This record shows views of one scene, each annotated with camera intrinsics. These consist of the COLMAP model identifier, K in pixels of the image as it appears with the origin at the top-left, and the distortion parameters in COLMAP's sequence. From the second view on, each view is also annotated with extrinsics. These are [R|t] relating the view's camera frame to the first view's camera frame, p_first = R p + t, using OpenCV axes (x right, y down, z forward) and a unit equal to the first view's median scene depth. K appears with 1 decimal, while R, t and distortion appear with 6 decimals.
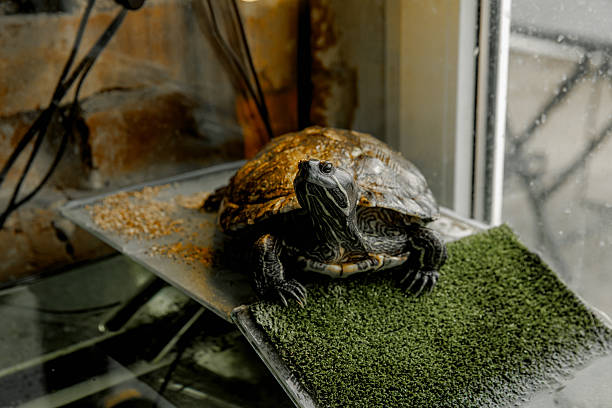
lens RADIAL K [[1074.8, 0, 305.7], [0, 1074.8, 217.6], [0, 0, 1]] dist [0.062560, 0.219355]
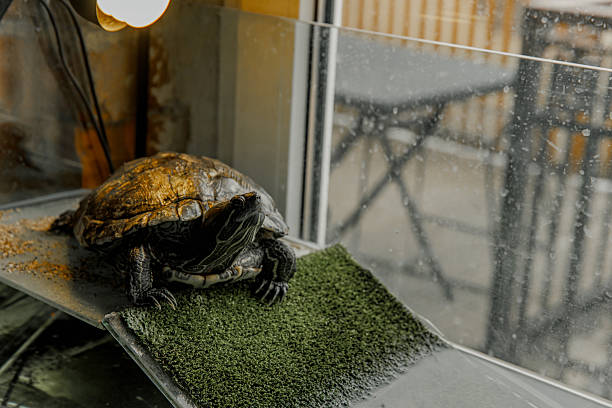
lens RADIAL K [[1092.2, 0, 306.4], [0, 1092.2, 226.0], [0, 0, 1]] dist [0.011833, 1.703154]
pose [[0.974532, 0.006078, 0.224167, -0.109404], [0.006695, 0.998399, -0.056174, 0.055505], [-0.224150, 0.056244, 0.972930, -0.089658]]
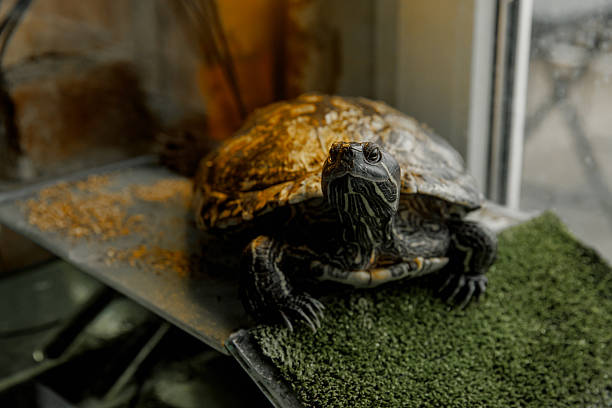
lens RADIAL K [[1045.7, 0, 306.3], [0, 1045.7, 168.9], [0, 0, 1]] dist [0.024329, 0.054362]
pose [[0.995752, -0.019456, 0.090000, -0.072839], [0.022796, 0.999083, -0.036232, -0.001734], [-0.089212, 0.038129, 0.995283, 0.263264]]
